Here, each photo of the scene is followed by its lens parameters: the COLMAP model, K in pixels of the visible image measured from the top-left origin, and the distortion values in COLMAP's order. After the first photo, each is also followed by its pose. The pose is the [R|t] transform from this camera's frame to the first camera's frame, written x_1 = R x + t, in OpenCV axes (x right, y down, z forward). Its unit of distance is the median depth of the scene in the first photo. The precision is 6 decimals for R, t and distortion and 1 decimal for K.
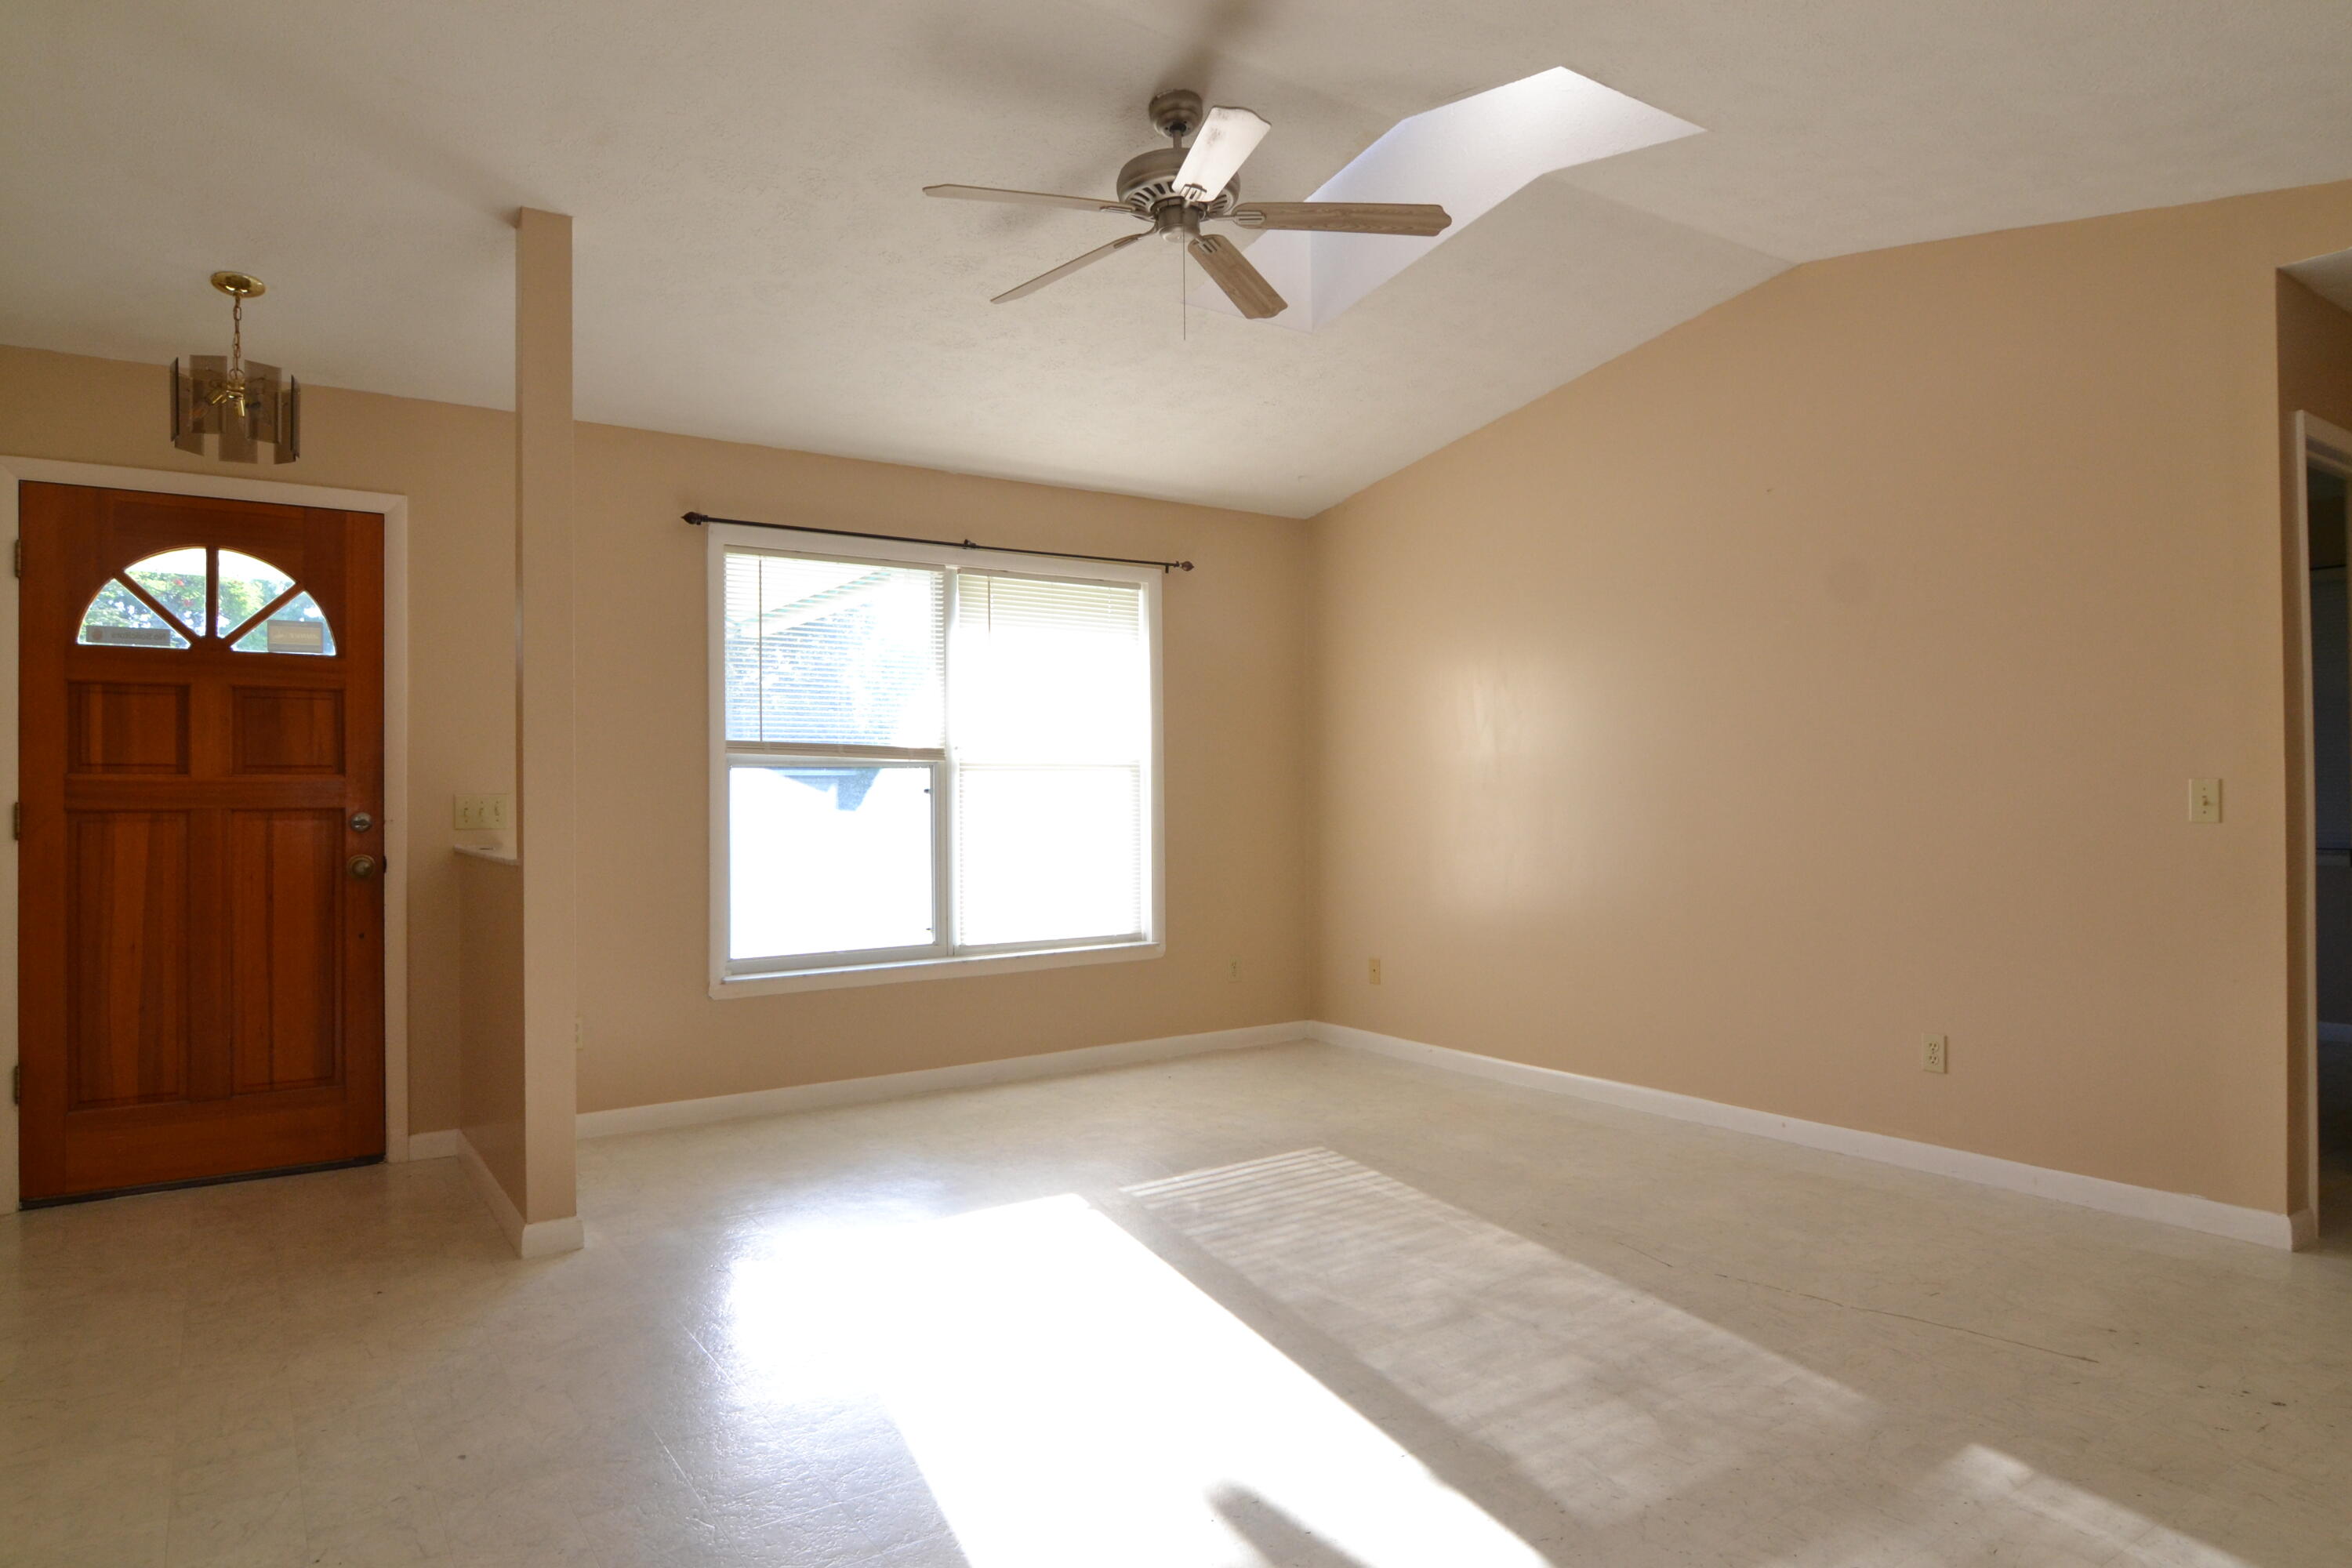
lens RADIAL K [[1409.9, 0, 1145.5], [0, 1409.9, 779.1], [0, 0, 1]] dist [-0.003406, -0.001045]
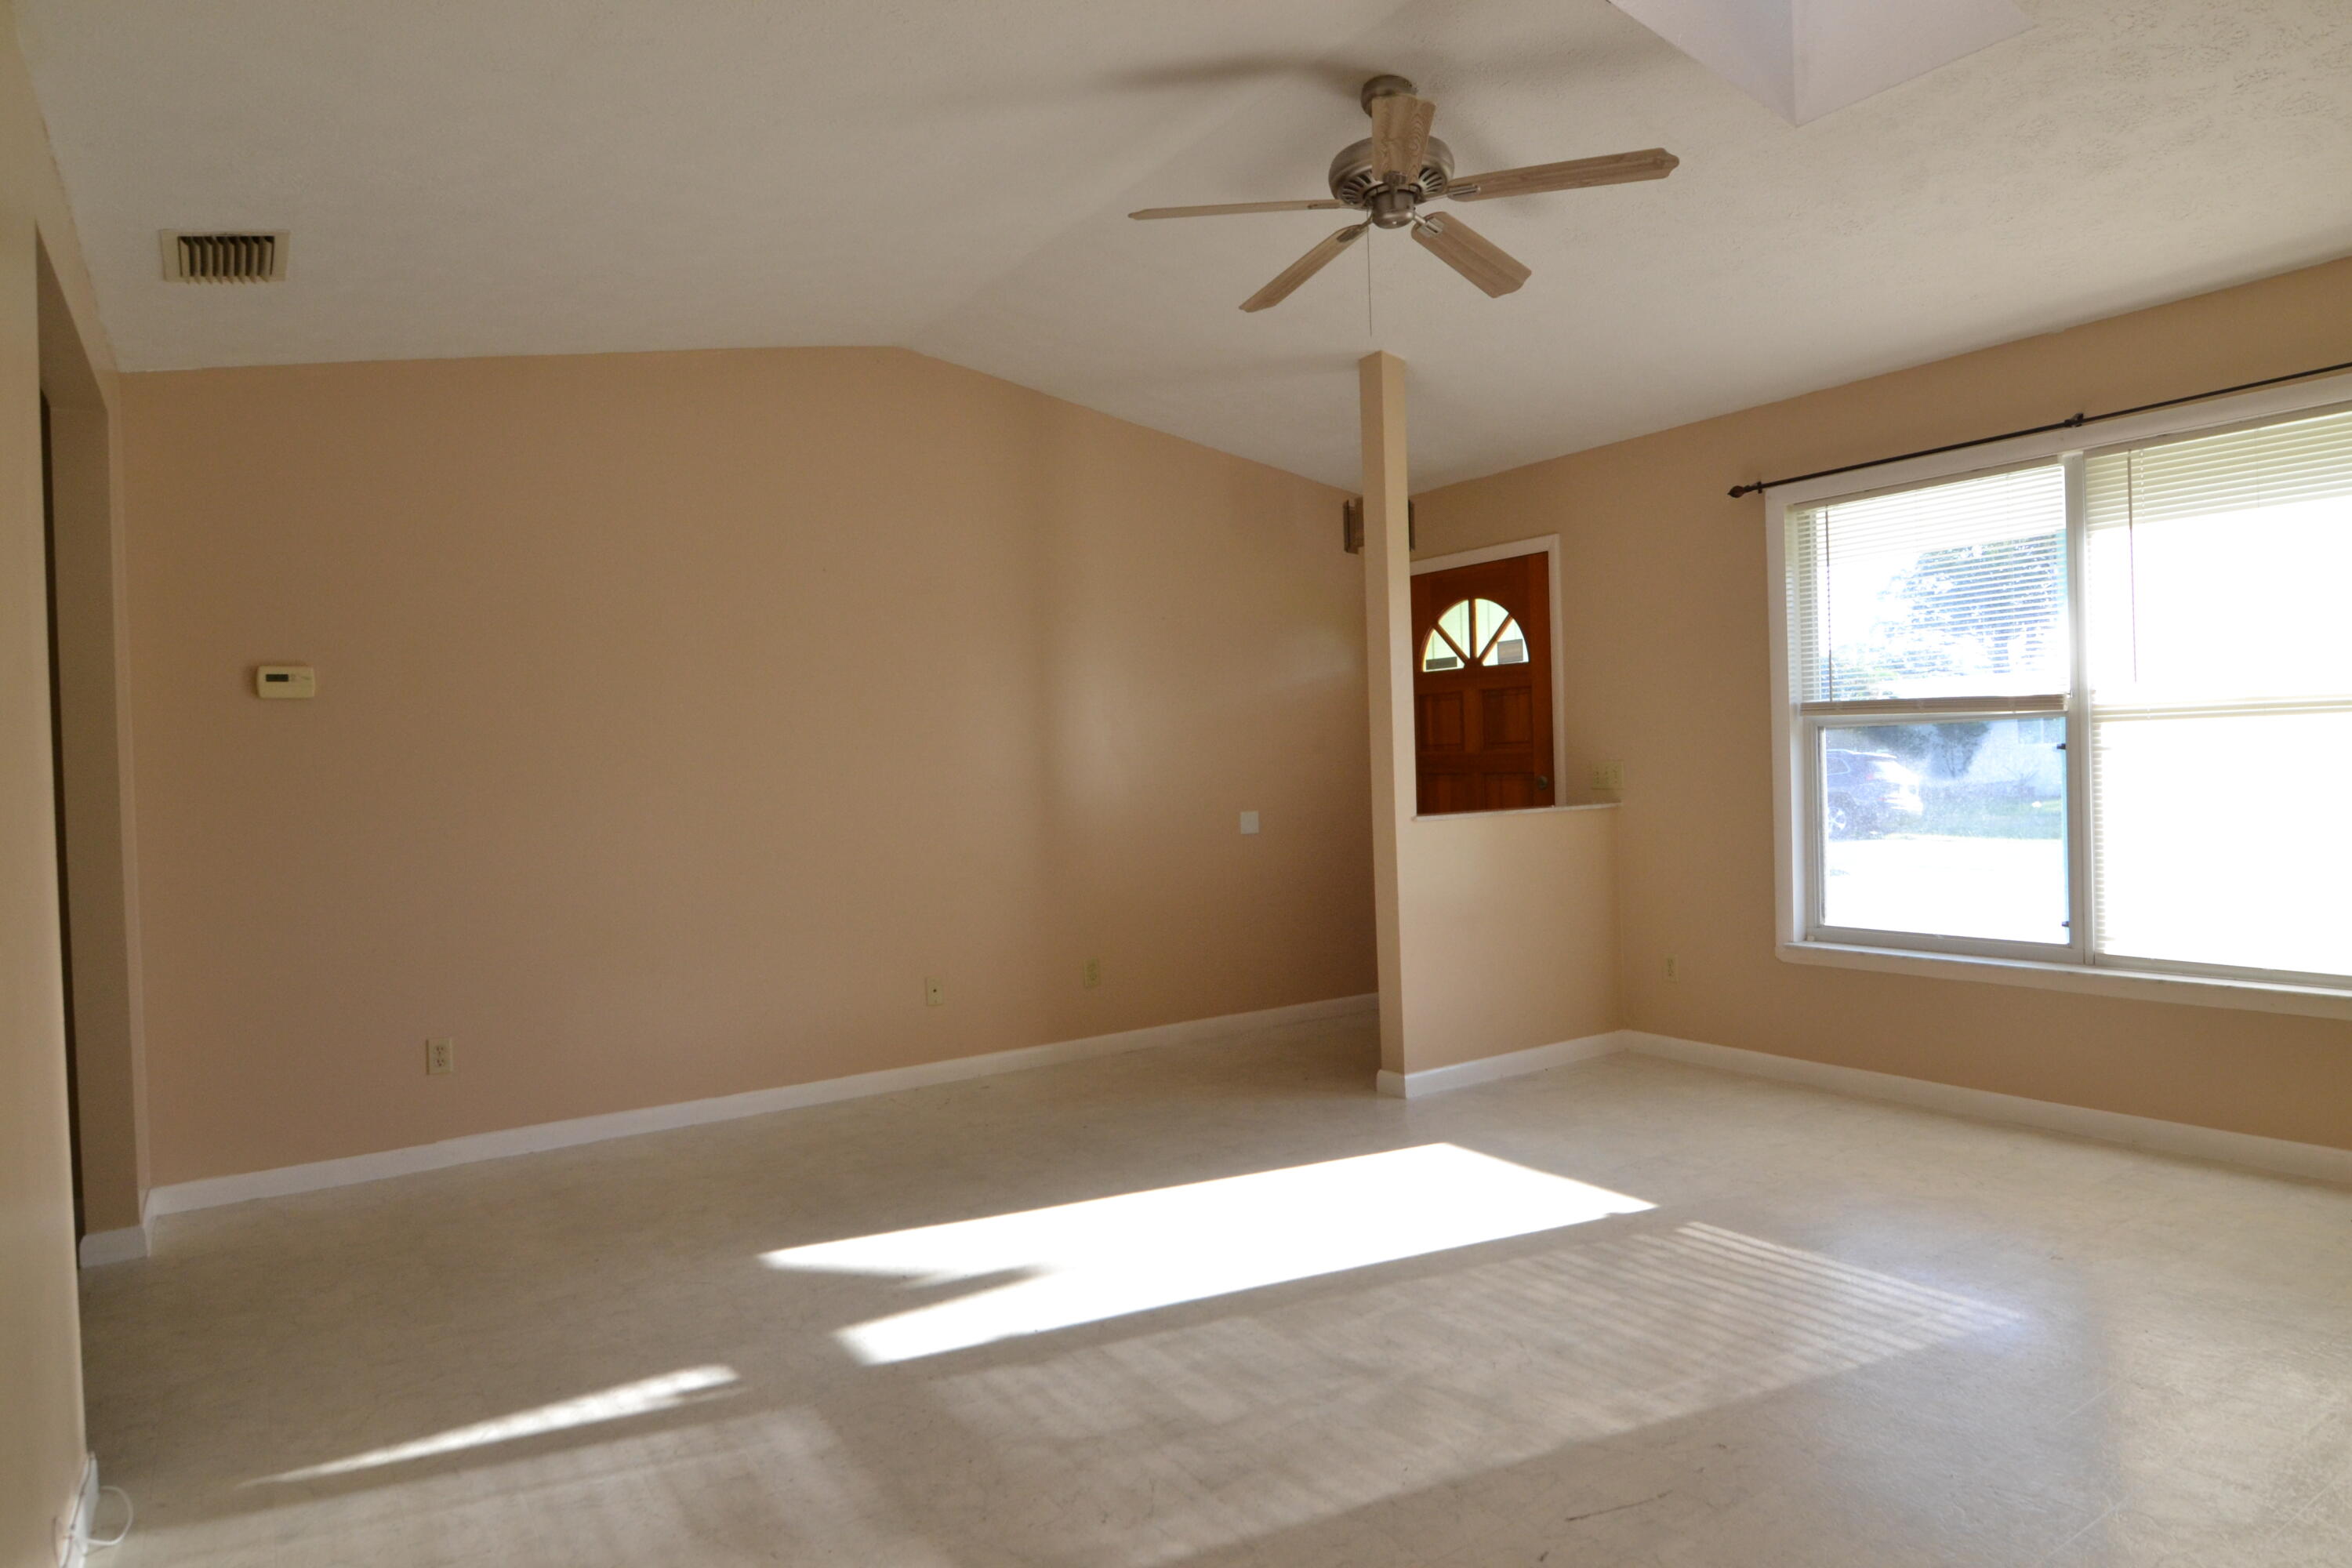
lens RADIAL K [[1409.9, 0, 1145.5], [0, 1409.9, 779.1], [0, 0, 1]] dist [-0.003406, -0.001045]
pose [[-0.044528, 0.020327, -0.998801, 0.866891], [0.042726, 0.998917, 0.018424, -0.014329], [0.998094, -0.041855, -0.045348, 0.712002]]
